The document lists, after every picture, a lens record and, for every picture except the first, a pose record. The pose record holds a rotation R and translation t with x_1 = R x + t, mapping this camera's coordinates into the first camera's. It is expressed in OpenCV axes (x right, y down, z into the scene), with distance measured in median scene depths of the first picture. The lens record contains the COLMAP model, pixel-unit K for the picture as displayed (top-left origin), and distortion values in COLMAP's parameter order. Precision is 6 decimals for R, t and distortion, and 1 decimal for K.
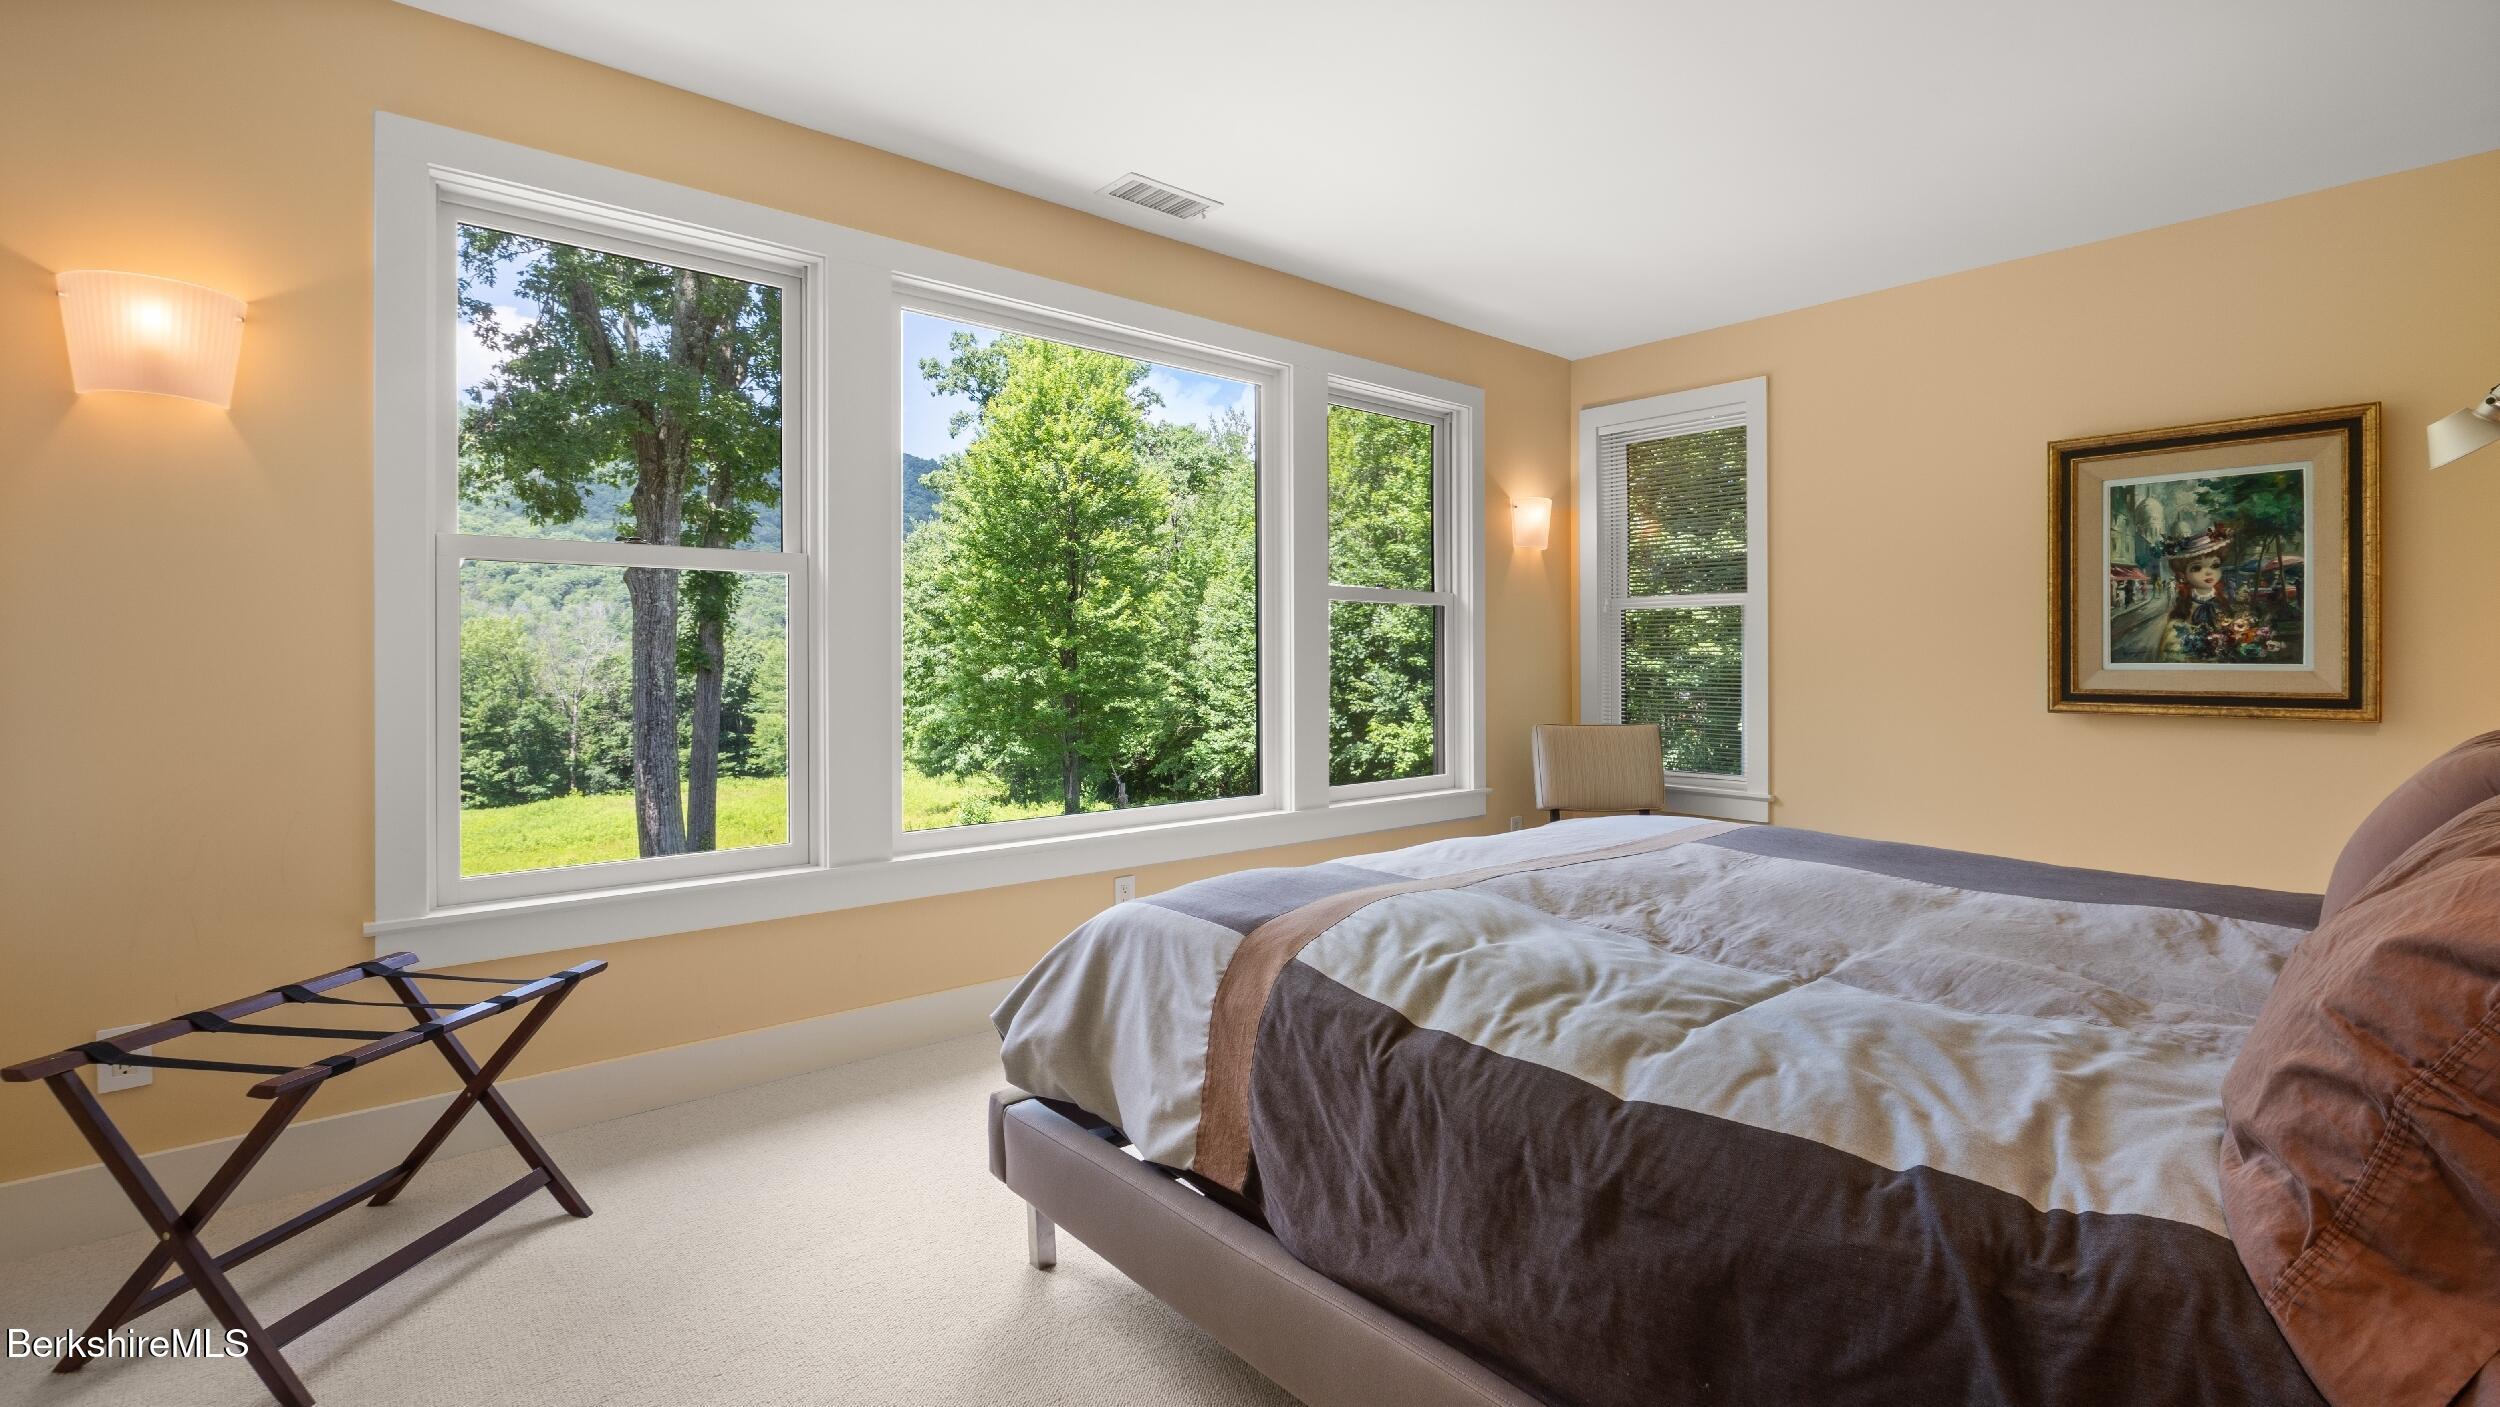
lens RADIAL K [[1127.1, 0, 1245.5], [0, 1127.1, 669.9], [0, 0, 1]] dist [0.001978, 0.000186]
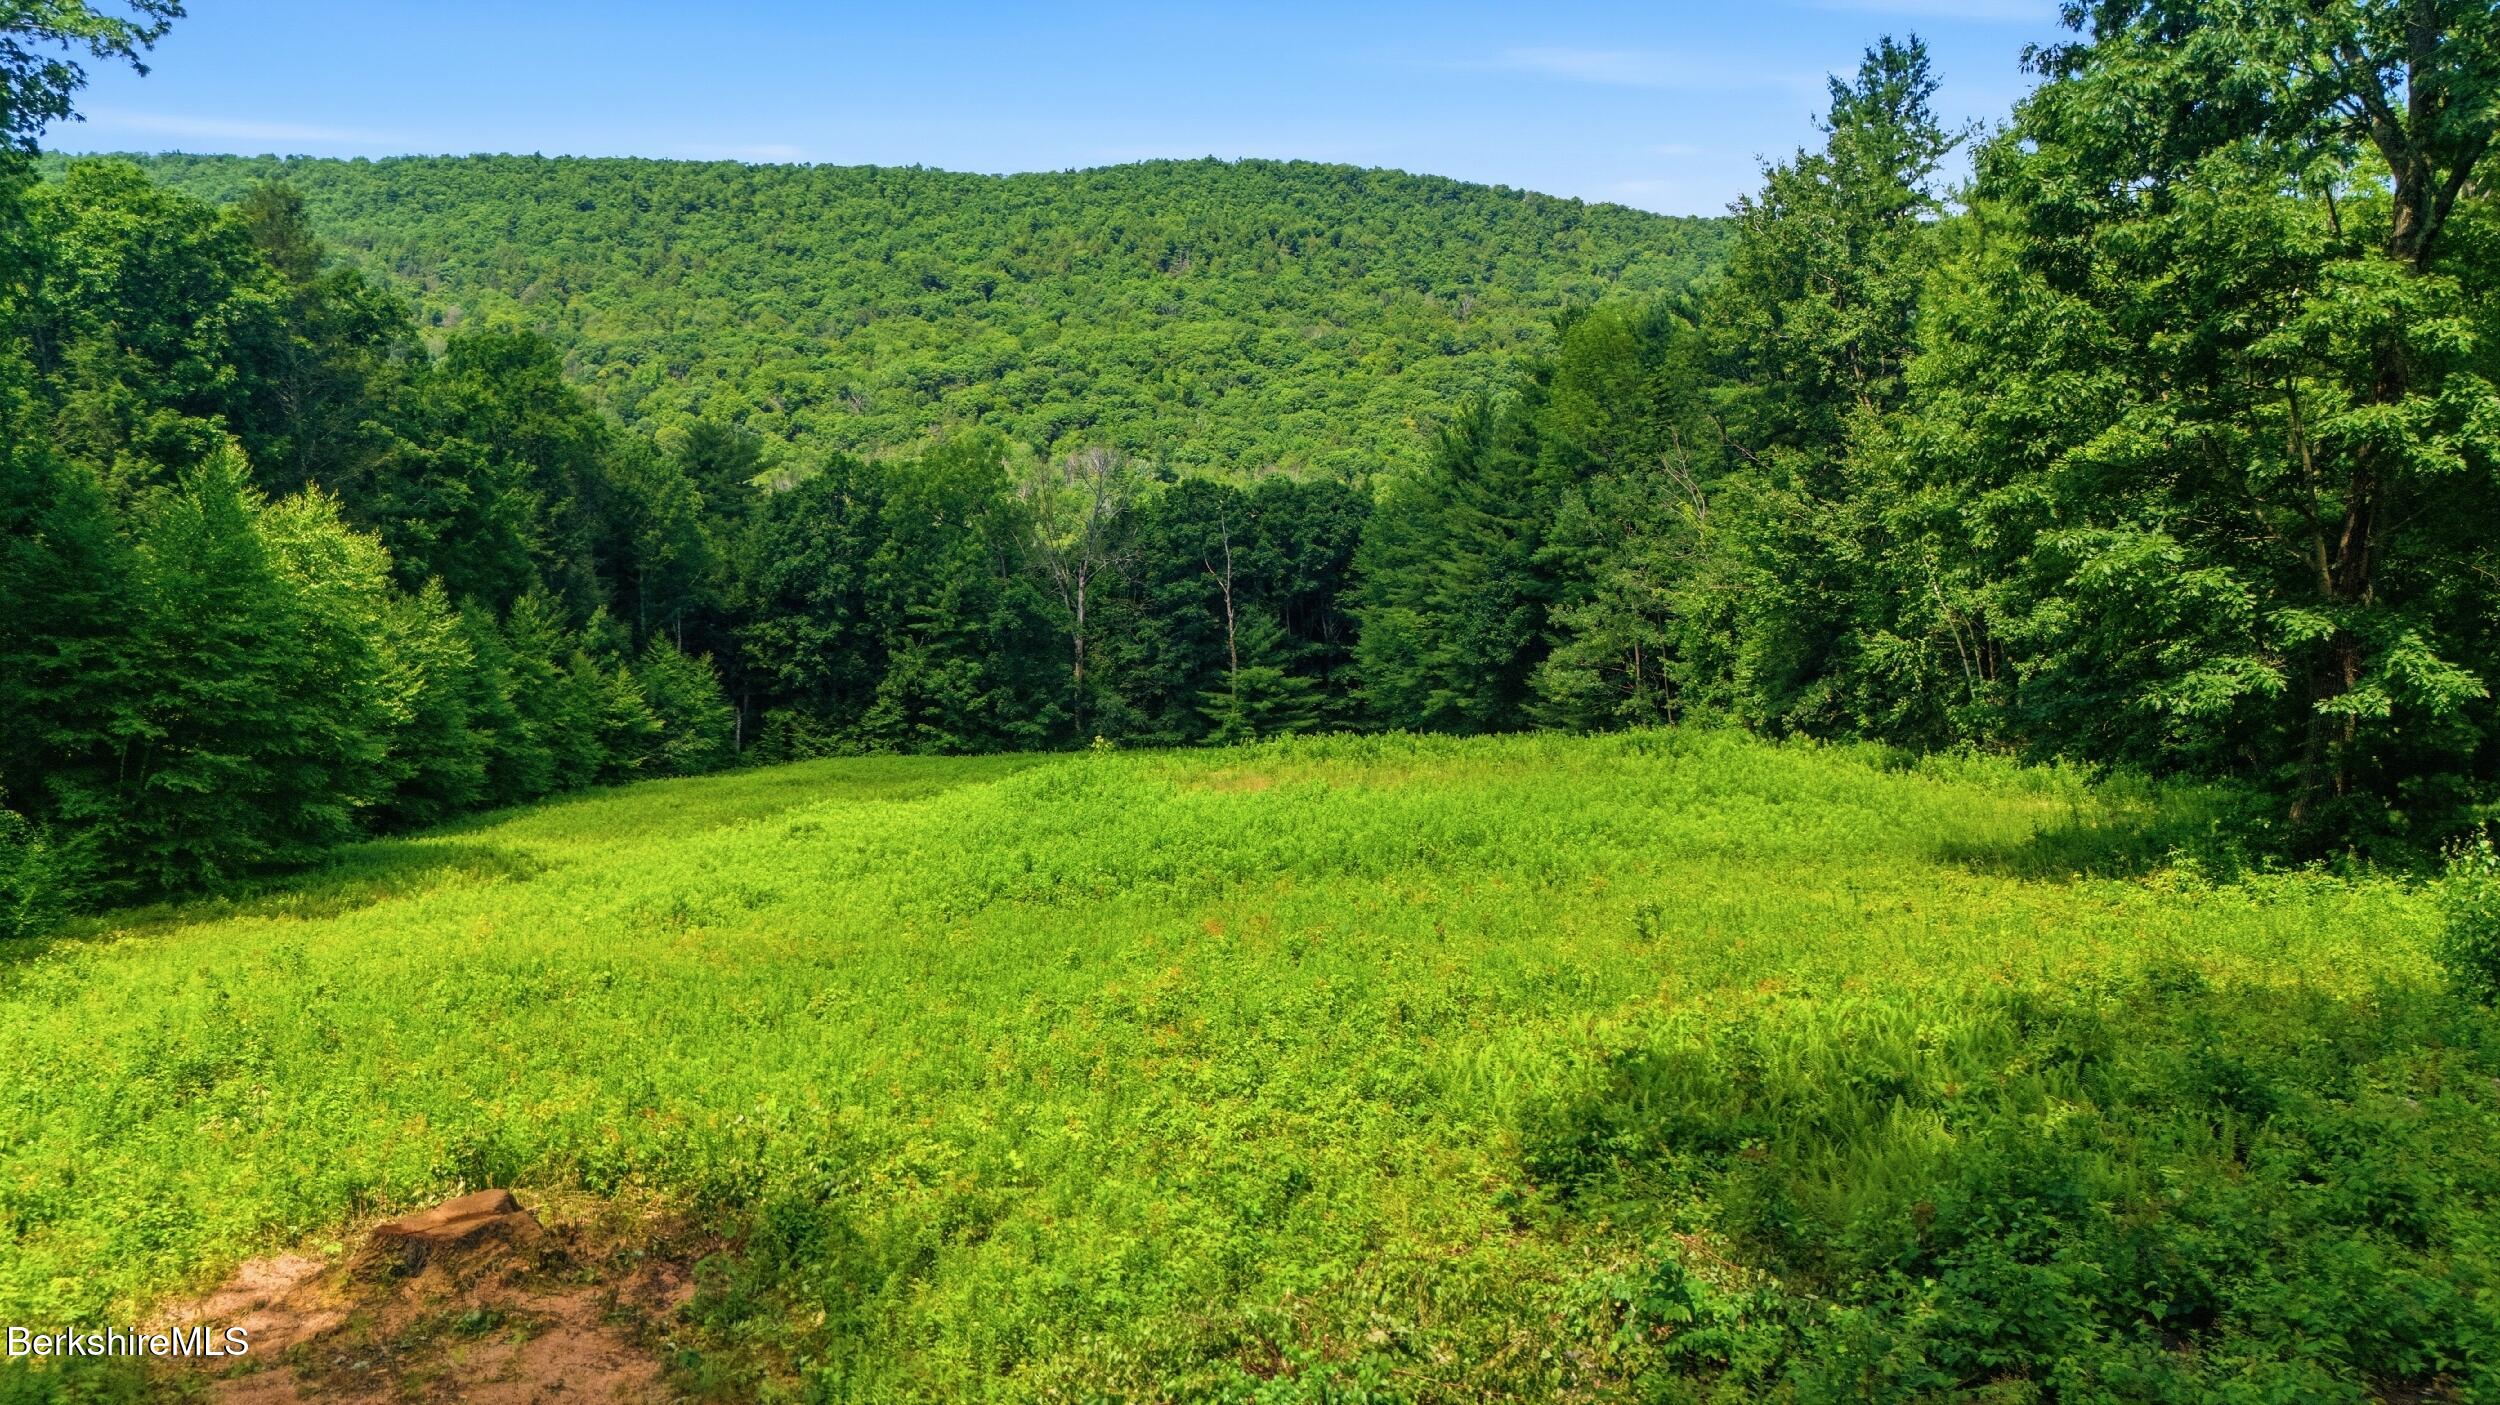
lens RADIAL K [[1854.5, 0, 1241.3], [0, 1854.5, 737.8], [0, 0, 1]] dist [0.075628, -0.103525]
pose [[0.904206, 0.046567, -0.424550, -0.302984], [-0.004979, 0.995120, 0.098546, 0.038356], [0.427068, -0.086993, 0.900025, 0.456162]]
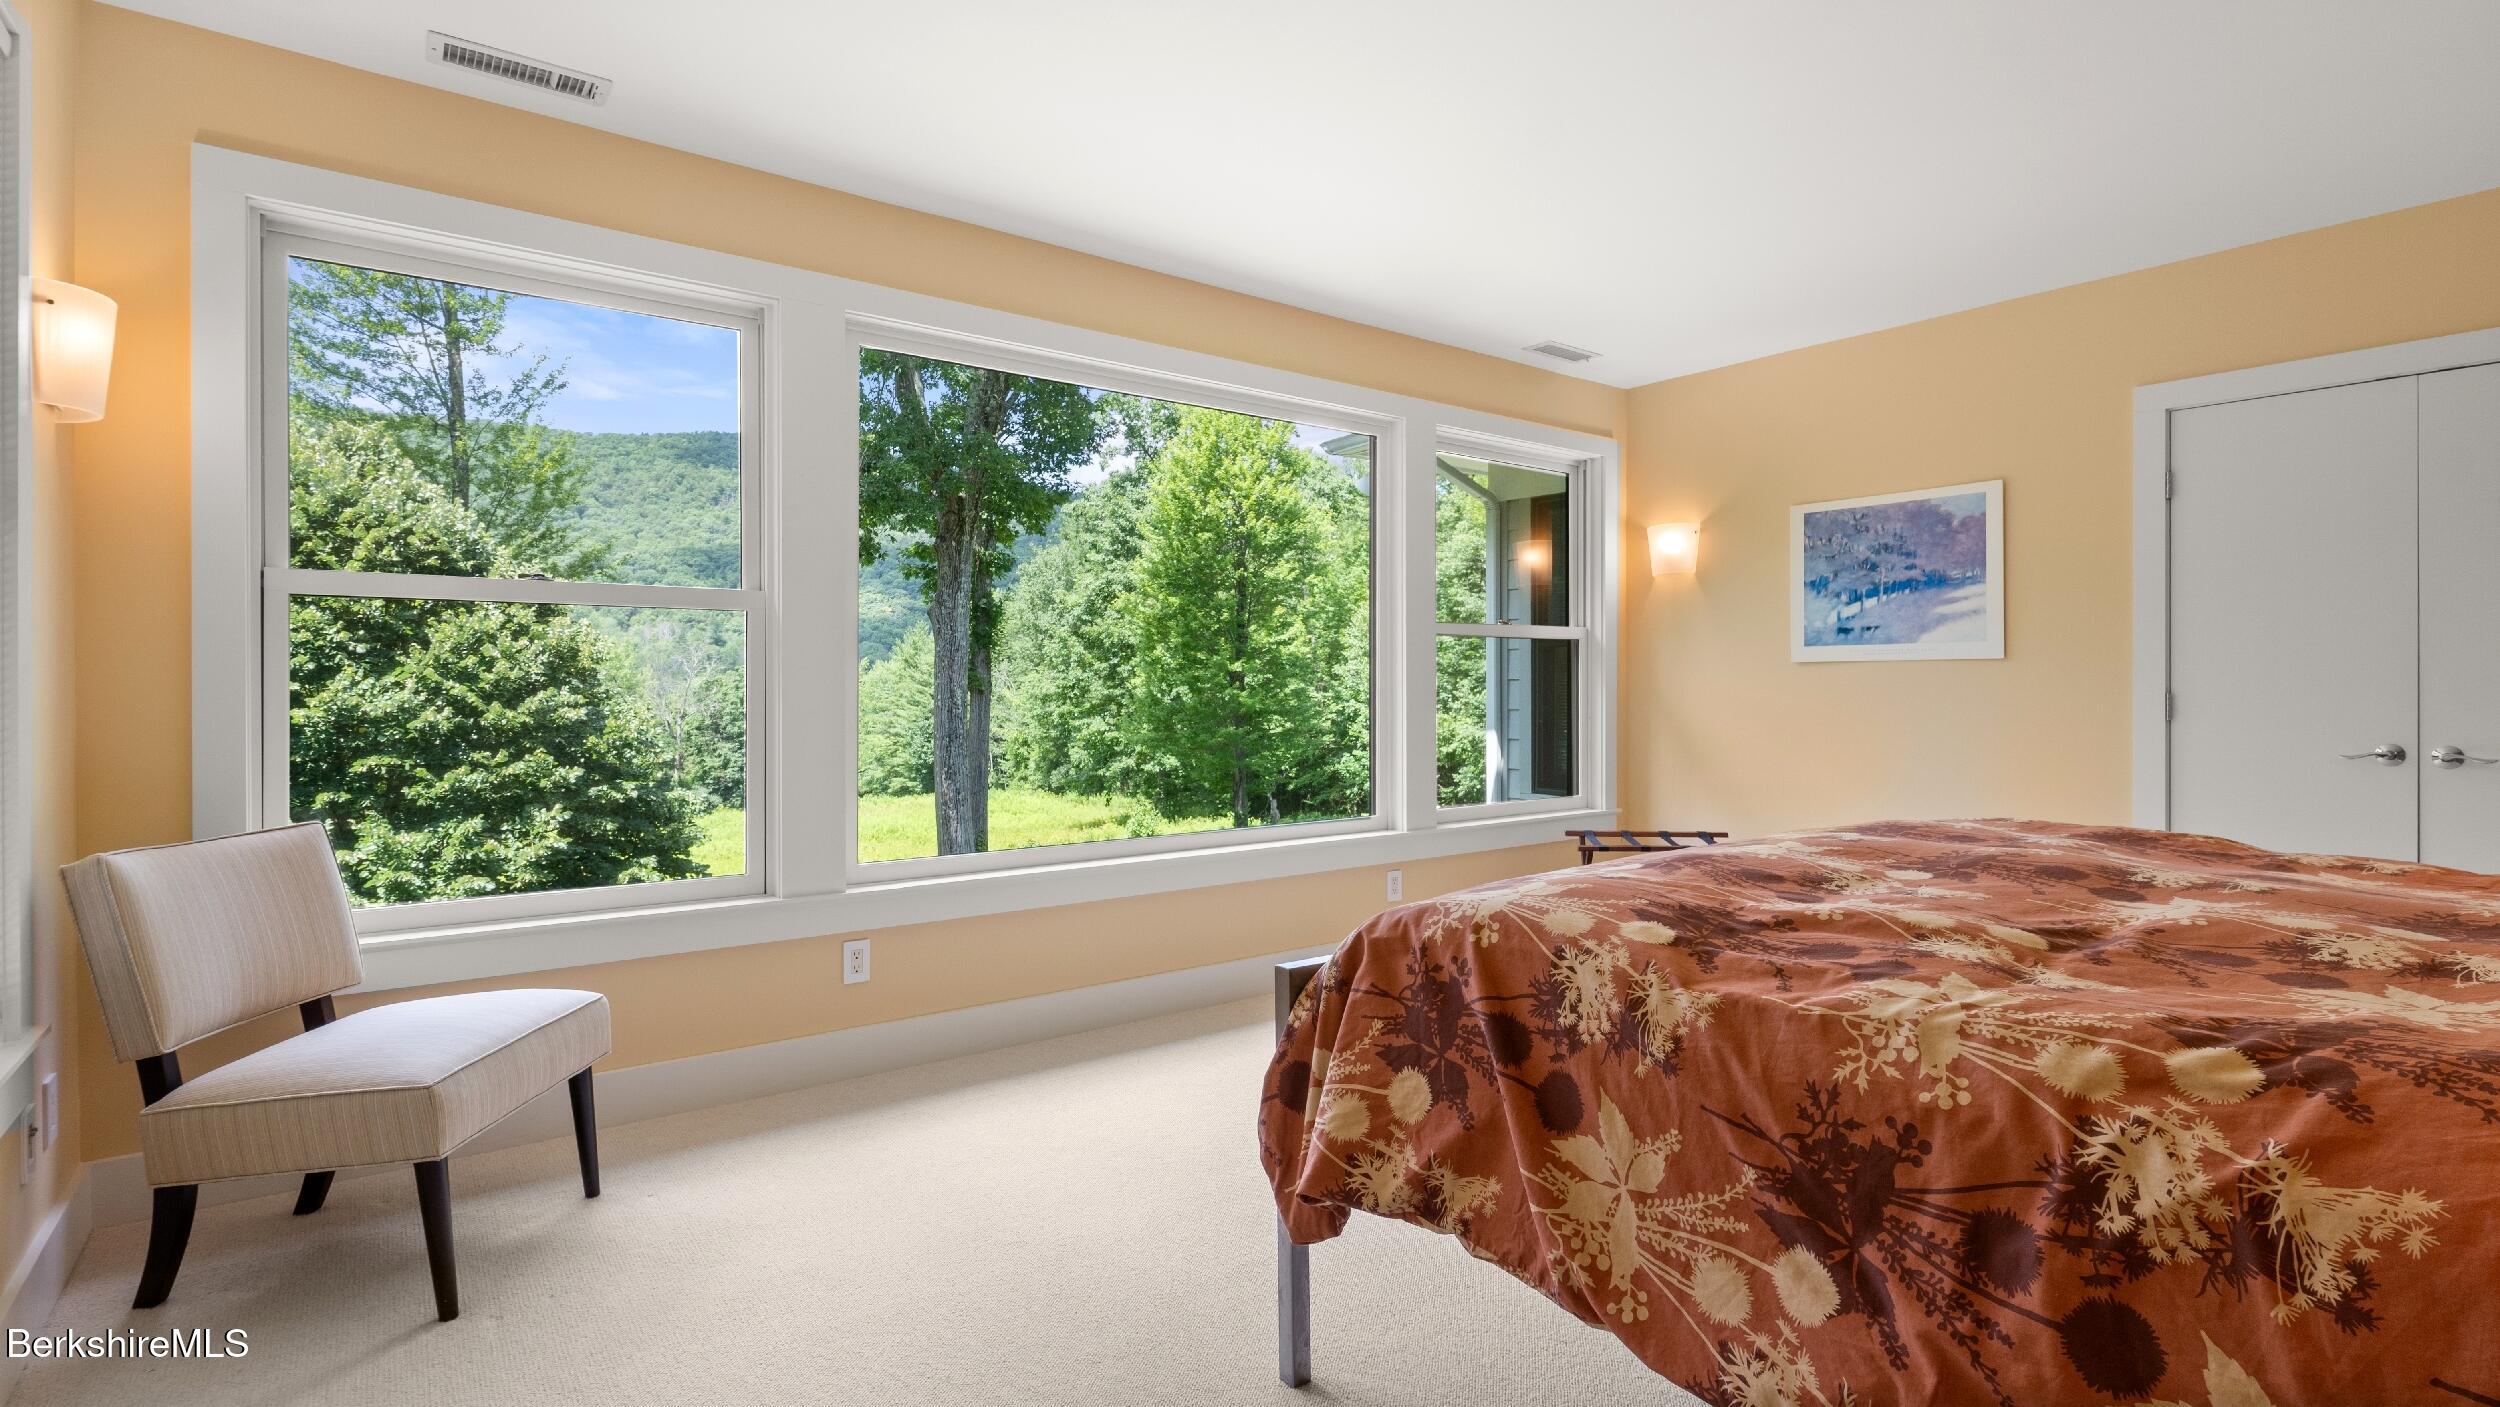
lens RADIAL K [[1172.5, 0, 1258.8], [0, 1172.5, 684.4], [0, 0, 1]] dist [-0.001846, -0.000269]
pose [[0.998913, 0.000103, -0.046617, -0.074908], [-0.000401, 0.999980, -0.006382, 0.000197], [0.046615, 0.006394, 0.998892, -0.098308]]
